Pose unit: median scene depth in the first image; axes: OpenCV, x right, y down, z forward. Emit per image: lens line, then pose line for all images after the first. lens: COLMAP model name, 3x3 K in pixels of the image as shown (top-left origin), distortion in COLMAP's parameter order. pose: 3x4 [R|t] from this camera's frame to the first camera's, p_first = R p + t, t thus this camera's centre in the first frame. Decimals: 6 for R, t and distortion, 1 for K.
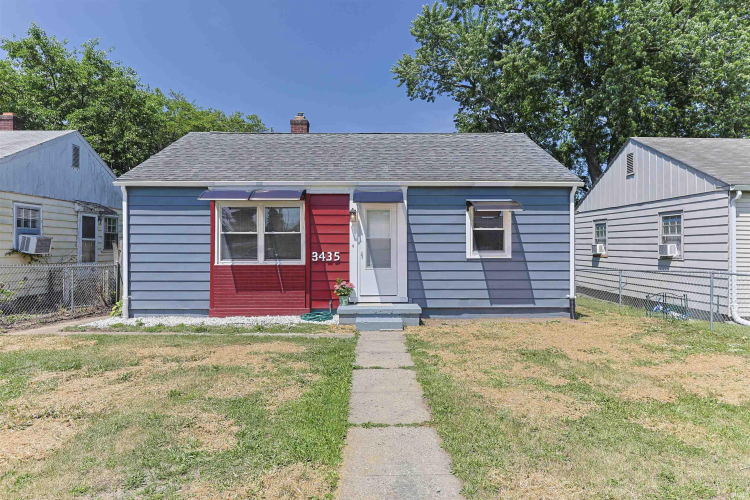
lens RADIAL K [[429.7, 0, 391.6], [0, 429.7, 240.3], [0, 0, 1]] dist [-0.004296, -0.001338]
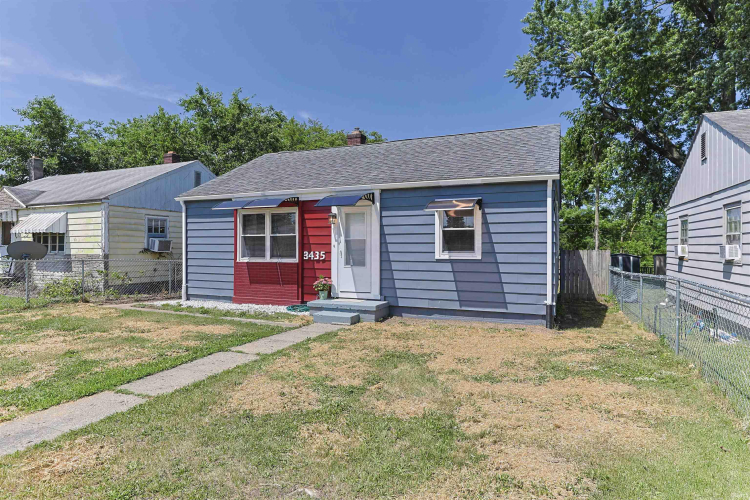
lens RADIAL K [[403.2, 0, 394.0], [0, 403.2, 239.4], [0, 0, 1]] dist [-0.005905, -0.000528]
pose [[0.923579, -0.005513, -0.383369, 0.449702], [0.003921, 0.999980, -0.004934, 0.001296], [0.383389, 0.003054, 0.923582, 0.094846]]
